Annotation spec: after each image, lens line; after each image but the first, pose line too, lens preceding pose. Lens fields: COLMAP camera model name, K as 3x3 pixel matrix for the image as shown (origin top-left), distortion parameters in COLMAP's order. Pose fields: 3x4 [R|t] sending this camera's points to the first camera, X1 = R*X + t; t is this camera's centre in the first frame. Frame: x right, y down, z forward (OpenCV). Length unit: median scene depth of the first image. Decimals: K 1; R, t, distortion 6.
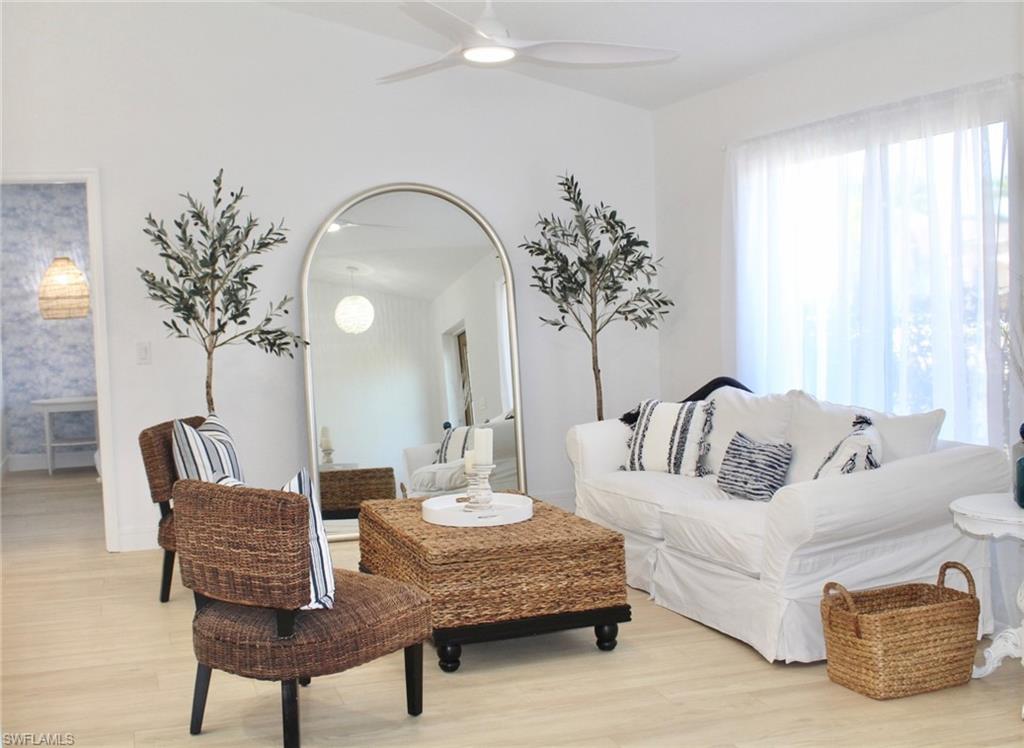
lens RADIAL K [[1146.8, 0, 508.3], [0, 1146.8, 373.5], [0, 0, 1]] dist [-0.050440, 0.000000]
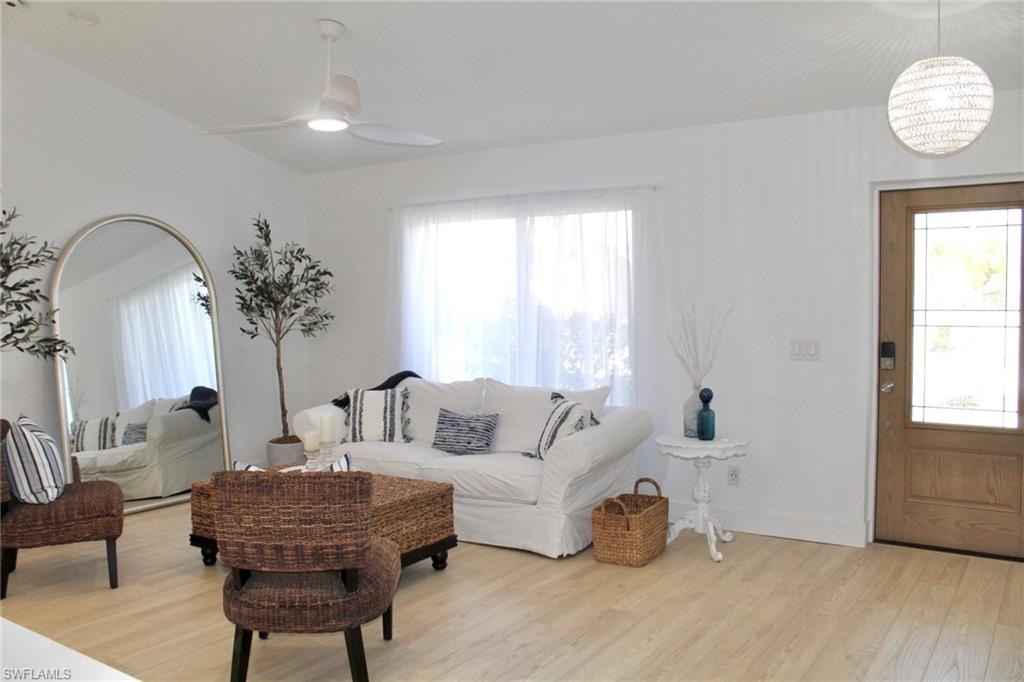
lens RADIAL K [[823.6, 0, 516.8], [0, 823.6, 334.5], [0, 0, 1]] dist [-0.096985, 0.001475]
pose [[0.790014, 0.000929, 0.613088, -0.389142], [0.025235, 0.999102, -0.034031, -0.004401], [-0.612569, 0.042356, 0.789281, 0.139487]]
